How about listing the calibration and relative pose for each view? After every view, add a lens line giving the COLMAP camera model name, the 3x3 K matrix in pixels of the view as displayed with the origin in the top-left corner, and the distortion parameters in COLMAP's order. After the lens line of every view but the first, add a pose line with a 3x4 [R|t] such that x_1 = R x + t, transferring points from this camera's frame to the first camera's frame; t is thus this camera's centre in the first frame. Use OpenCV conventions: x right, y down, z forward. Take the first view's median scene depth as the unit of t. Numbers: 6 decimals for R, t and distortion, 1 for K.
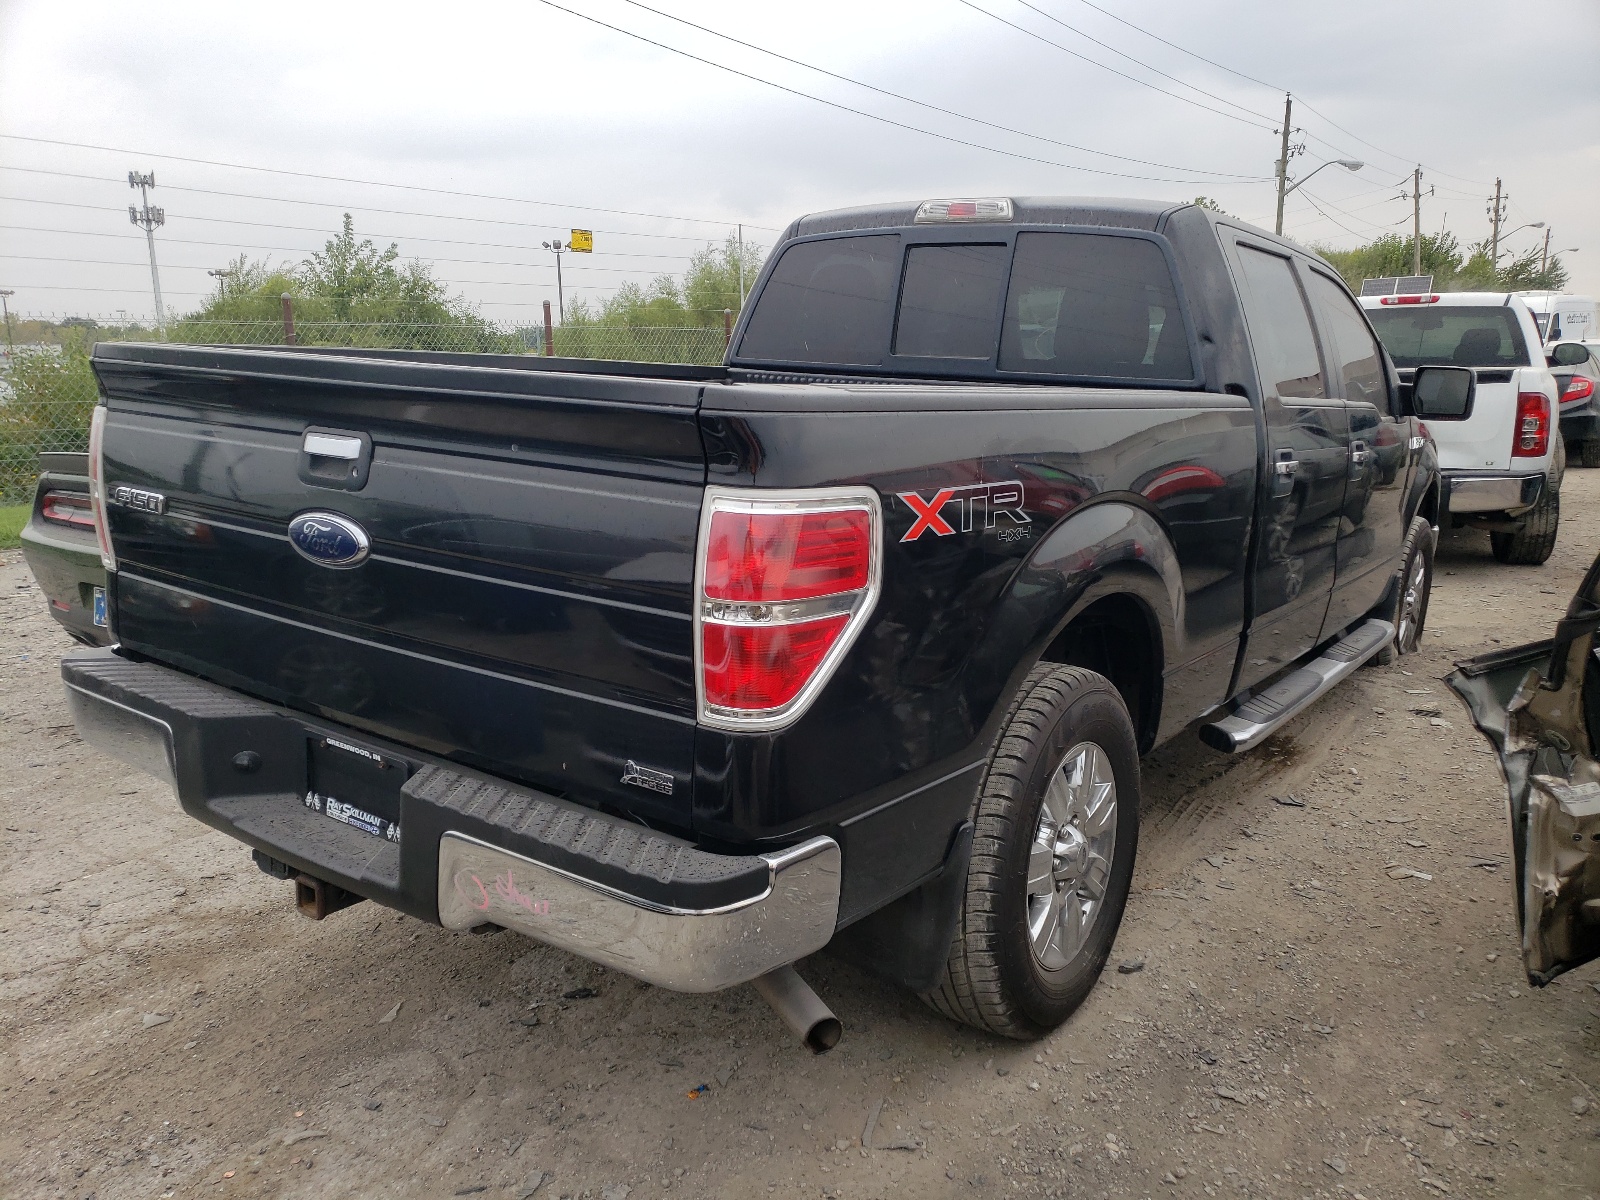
lens RADIAL K [[1366.5, 0, 800.0], [0, 1366.5, 600.0], [0, 0, 1]] dist [0.007905, 0.003031]
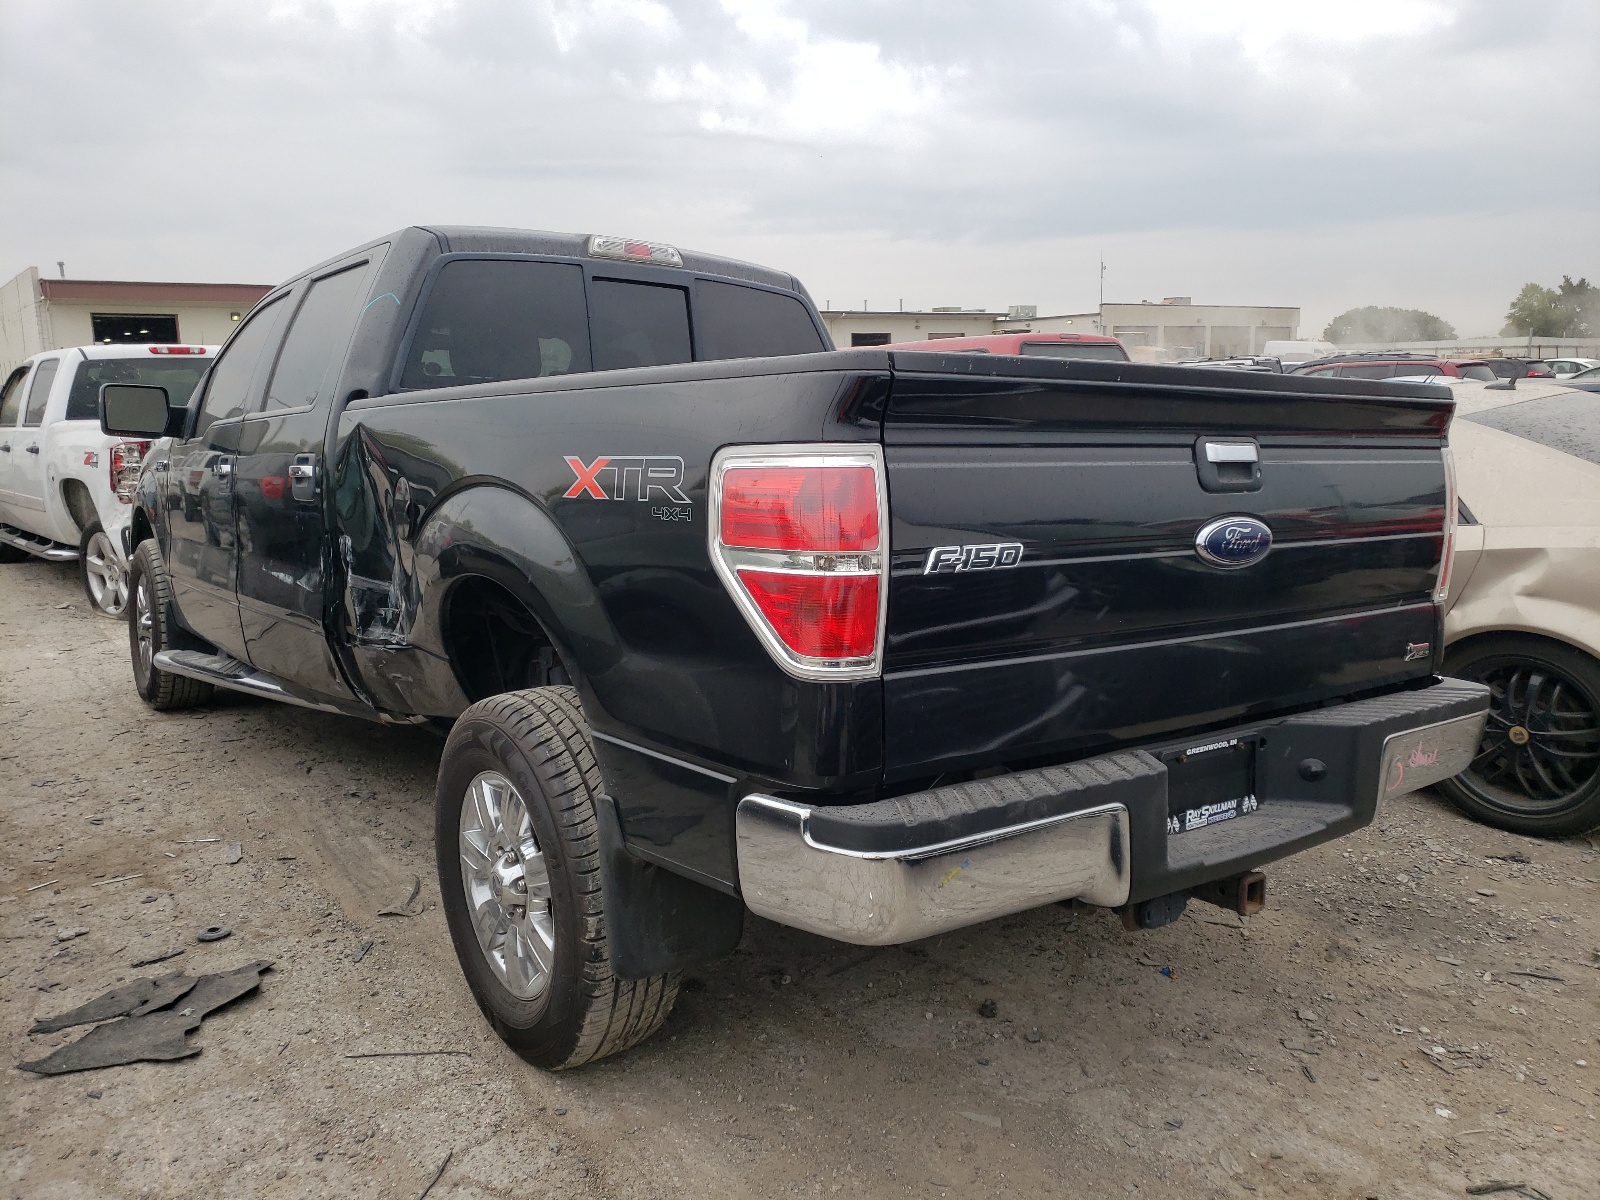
lens RADIAL K [[1384.4, 0, 800.0], [0, 1384.4, 600.0], [0, 0, 1]] dist [0.062472, -0.000360]
pose [[0.215934, -0.136043, 0.966884, -1.378226], [0.187120, 0.977658, 0.095770, -0.156386], [-0.958310, 0.160243, 0.236566, 1.019343]]
